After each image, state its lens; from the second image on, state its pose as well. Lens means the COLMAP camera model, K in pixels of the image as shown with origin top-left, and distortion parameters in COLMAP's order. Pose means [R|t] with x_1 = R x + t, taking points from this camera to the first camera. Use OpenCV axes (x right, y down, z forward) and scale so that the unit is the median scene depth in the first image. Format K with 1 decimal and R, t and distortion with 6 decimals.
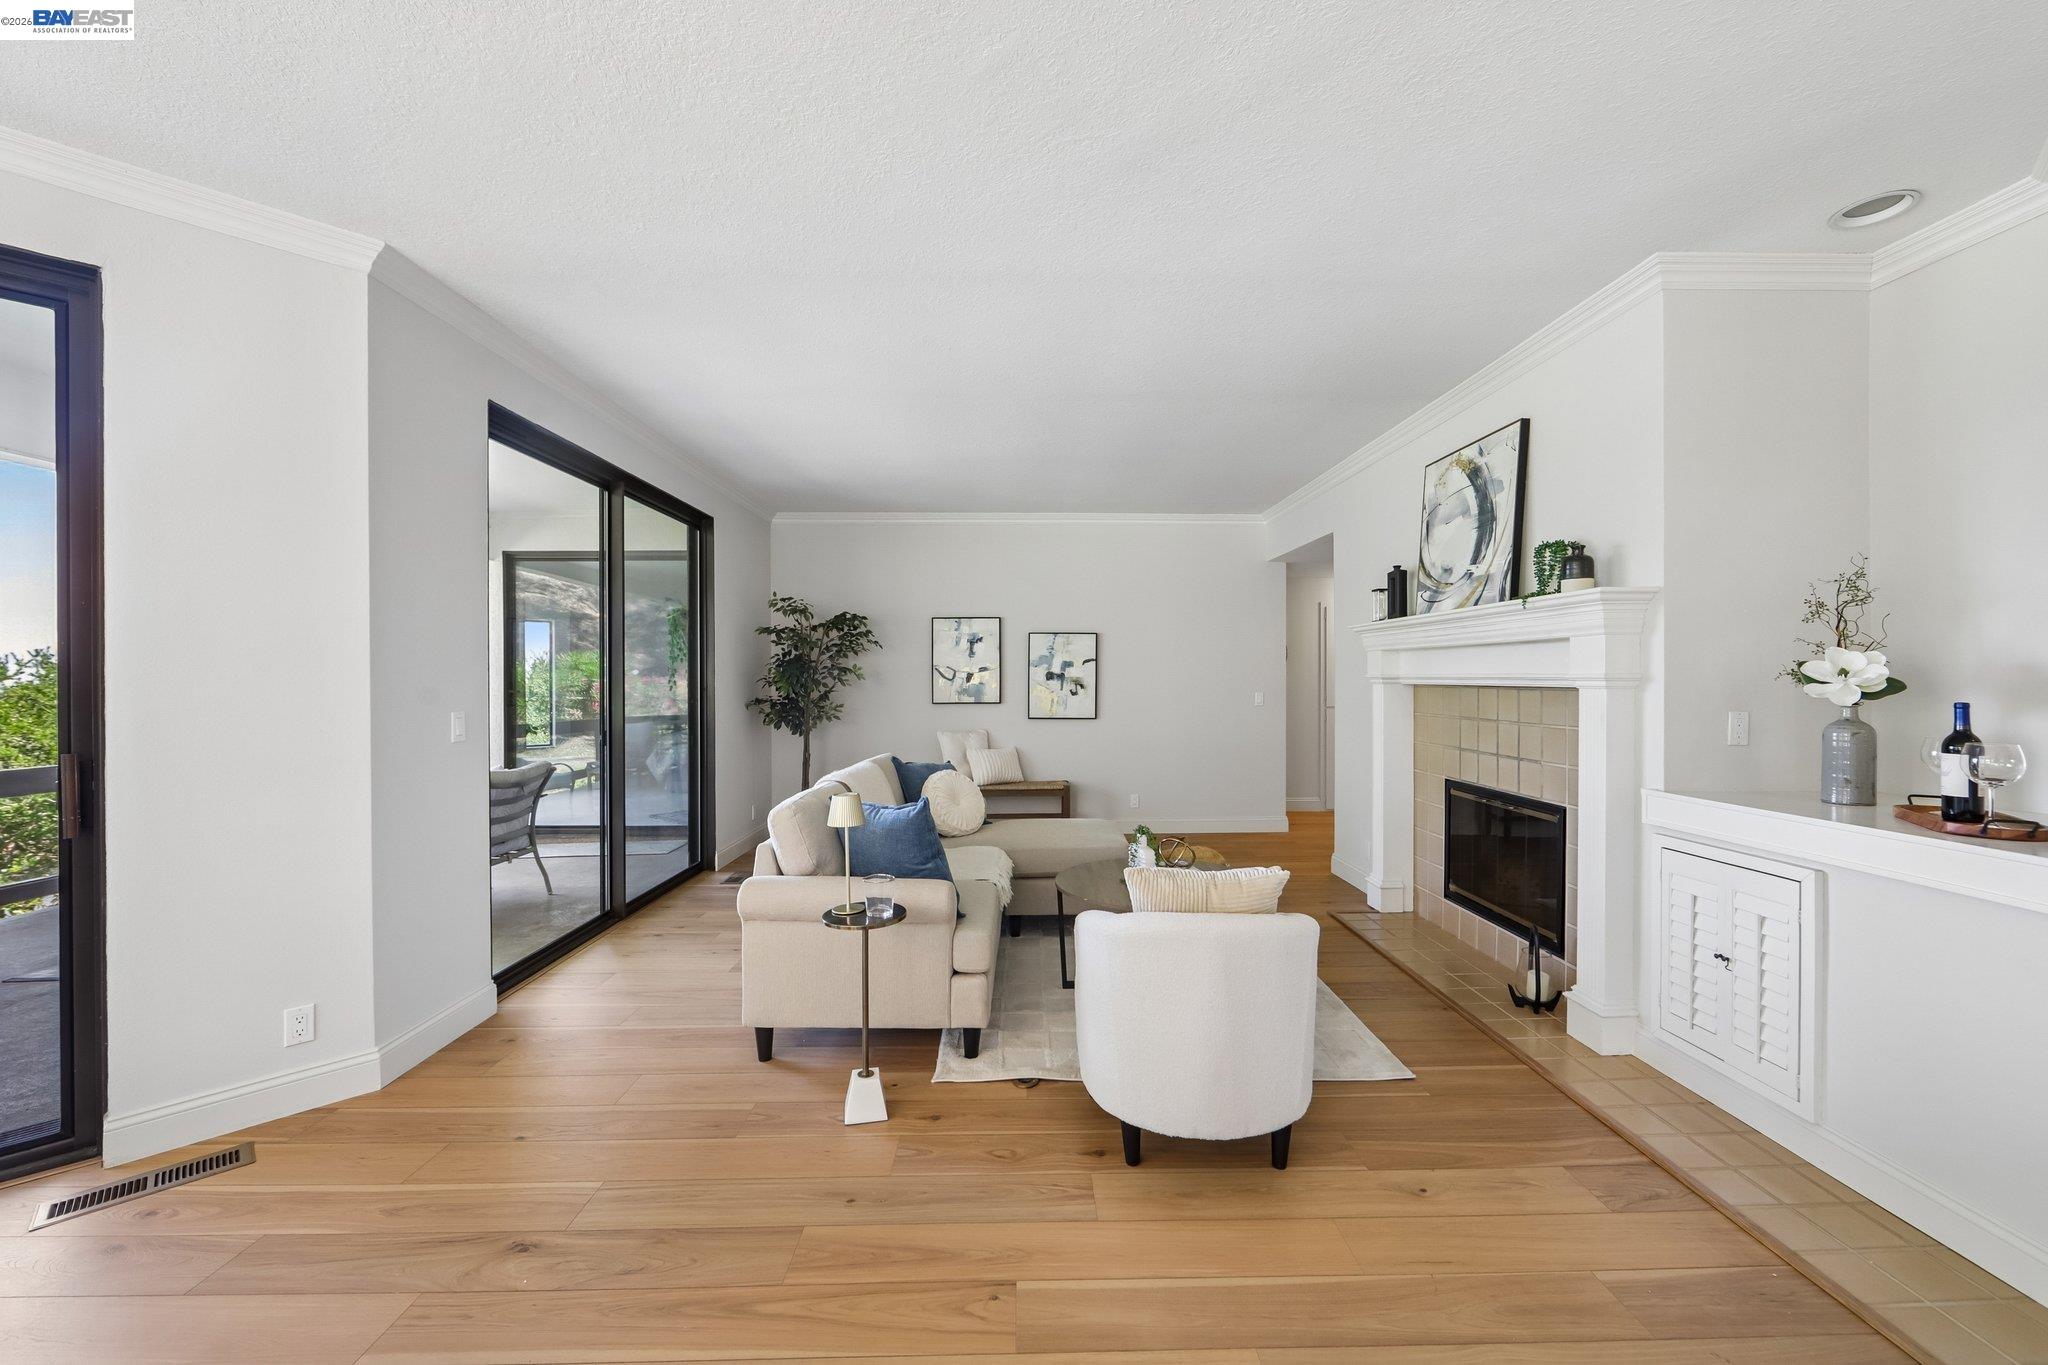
lens RADIAL K [[824.5, 0, 1035.1], [0, 824.5, 689.5], [0, 0, 1]] dist [-0.013237, 0.002358]
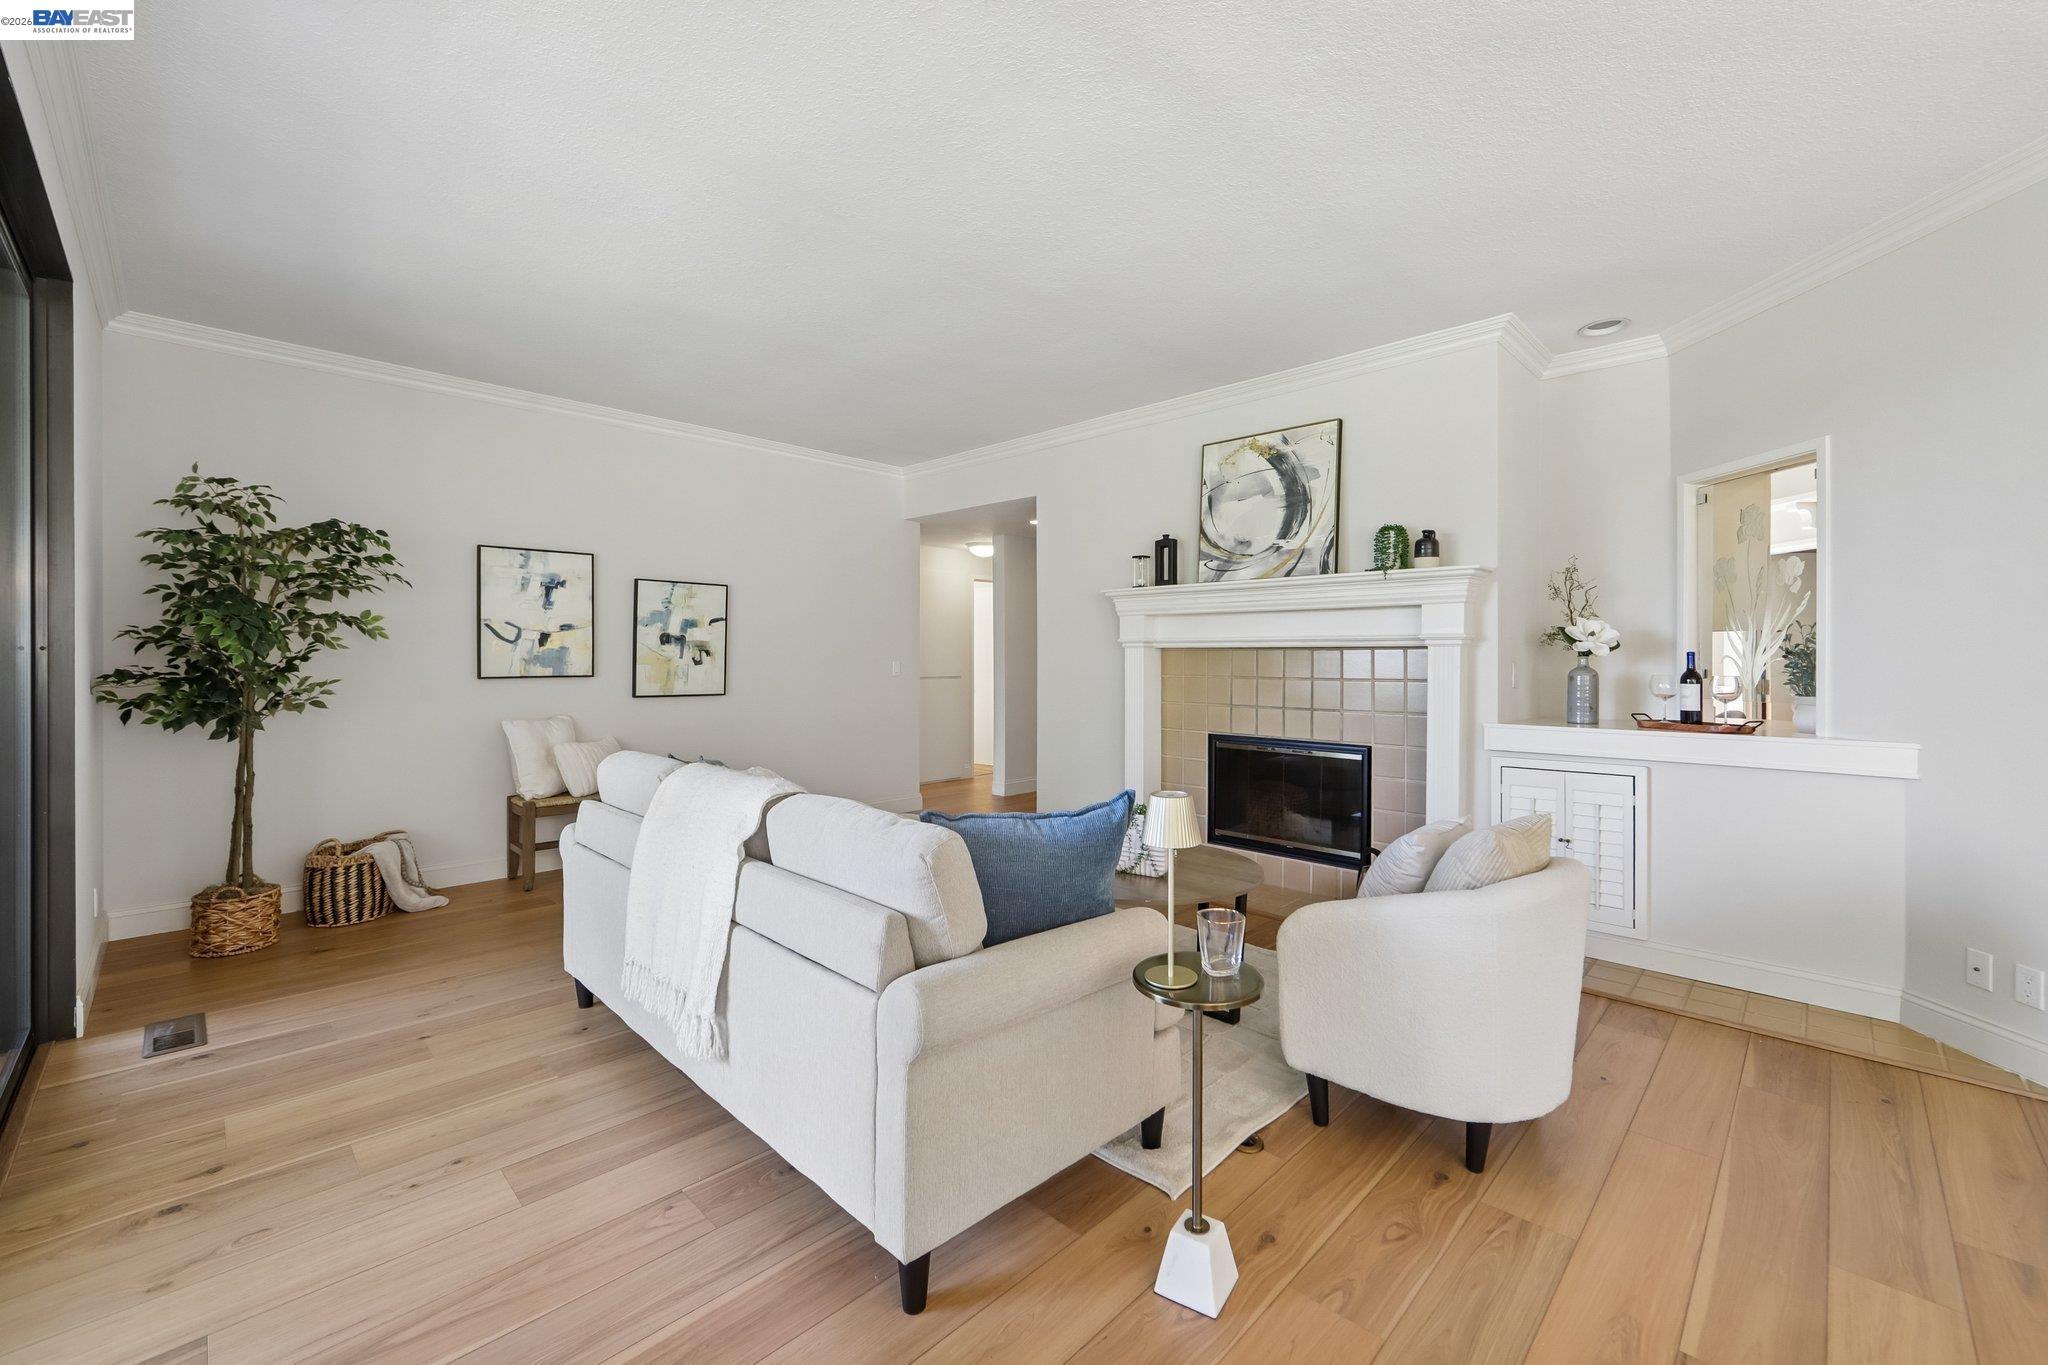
lens RADIAL K [[831.7, 0, 1043.7], [0, 831.7, 671.2], [0, 0, 1]] dist [-0.009377, -0.000071]
pose [[0.702831, -0.009087, 0.711299, -0.469048], [0.007135, 0.999958, 0.005725, 0.018471], [-0.711321, 0.001052, 0.702866, 0.396250]]
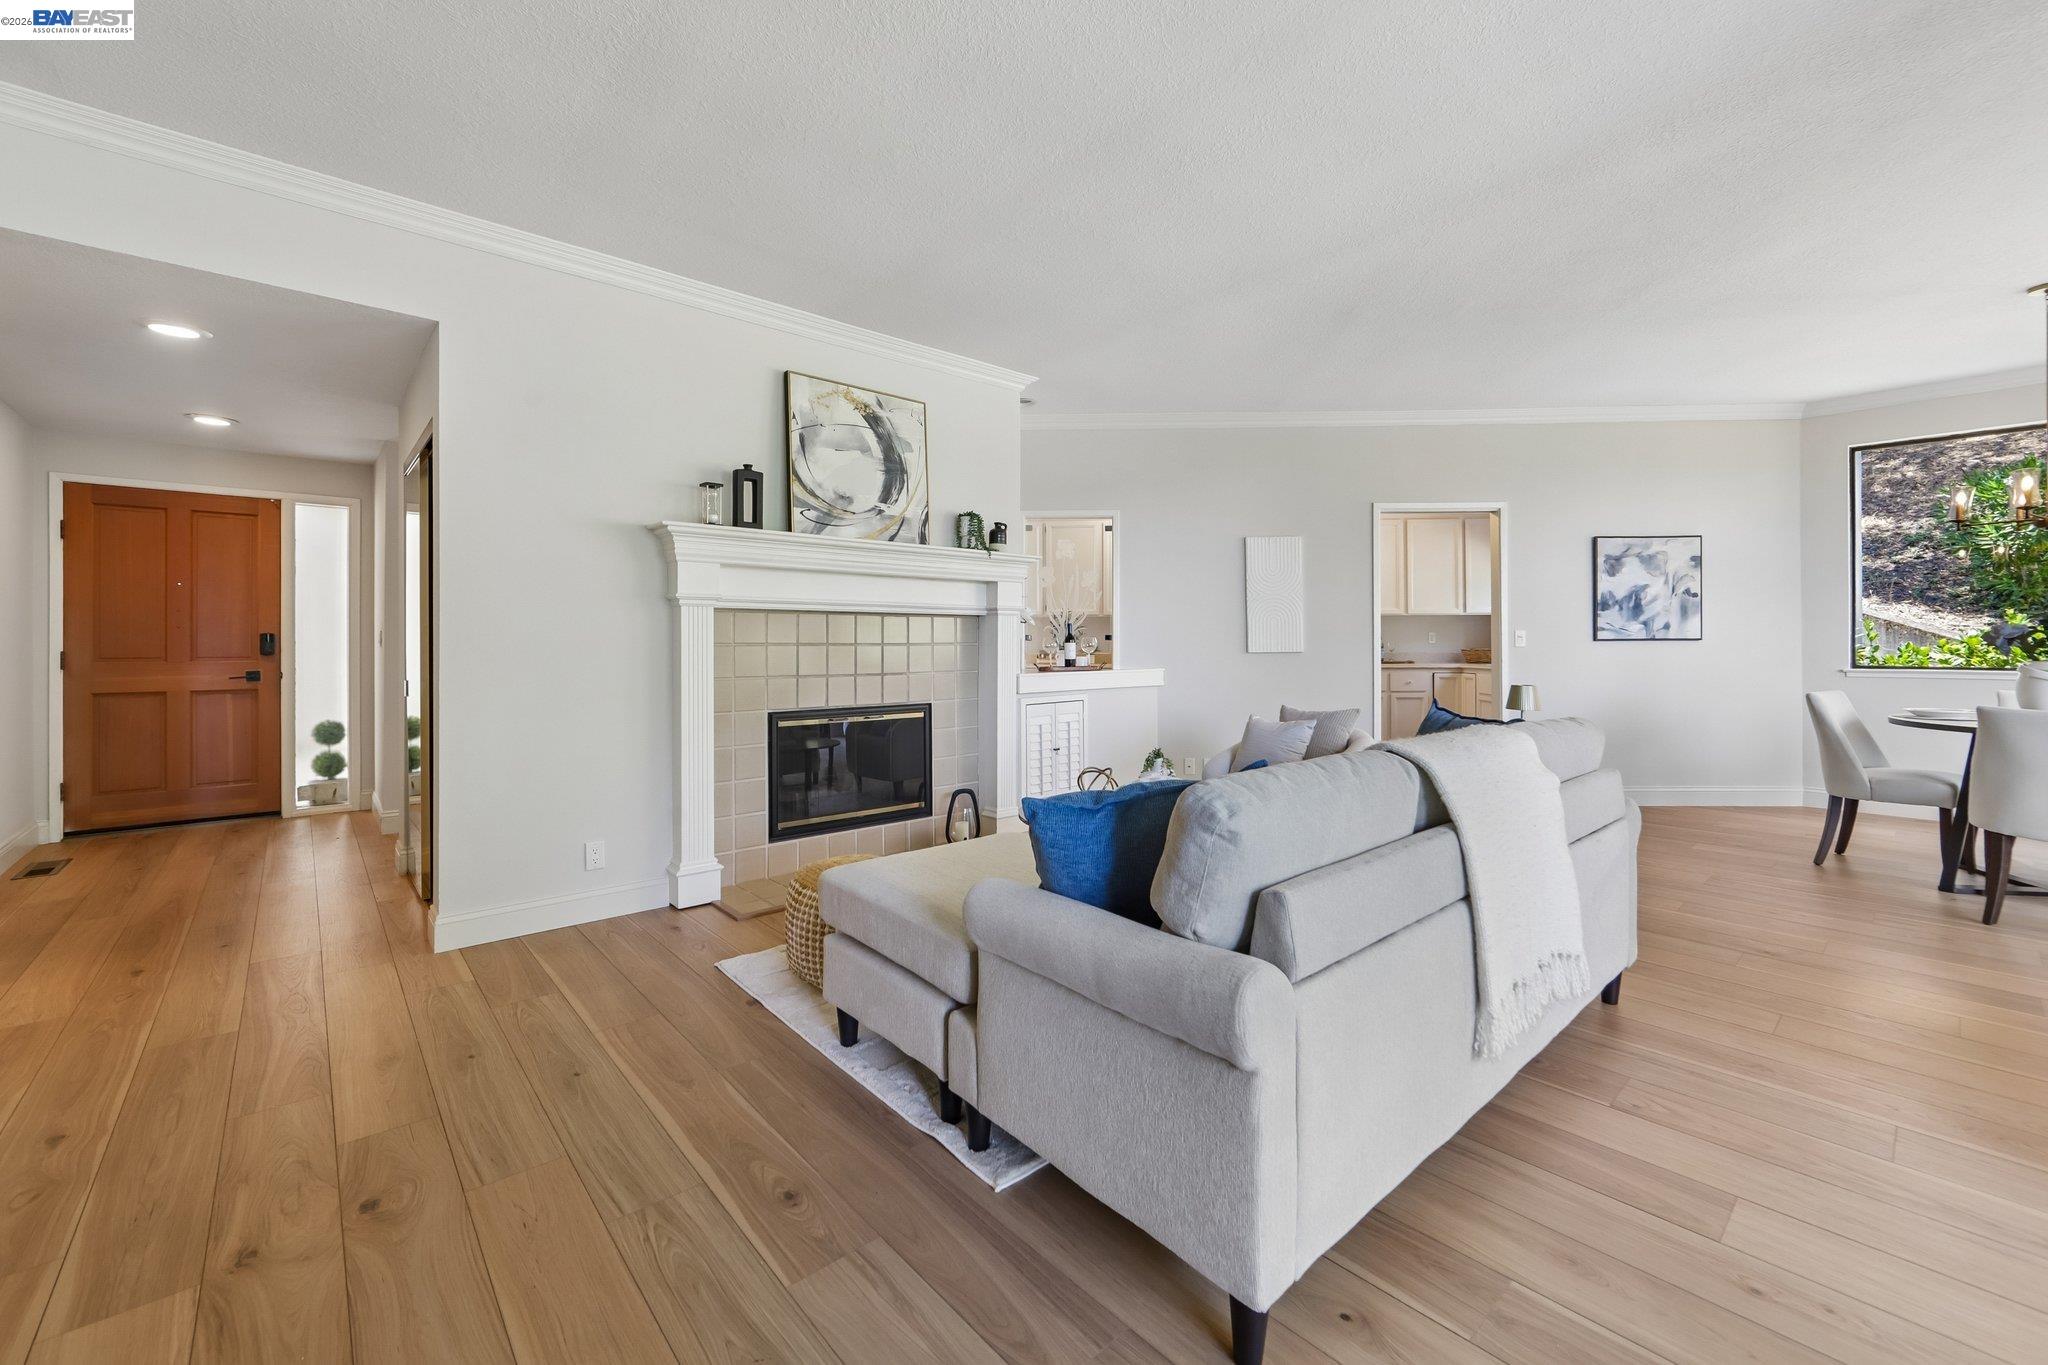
lens RADIAL K [[825.5, 0, 1079.6], [0, 825.5, 632.5], [0, 0, 1]] dist [-0.001586, -0.000147]
pose [[-0.676942, 0.003227, 0.736029, -0.434915], [0.007501, 0.999969, 0.002514, 0.020930], [-0.735998, 0.007223, -0.676945, 1.439312]]
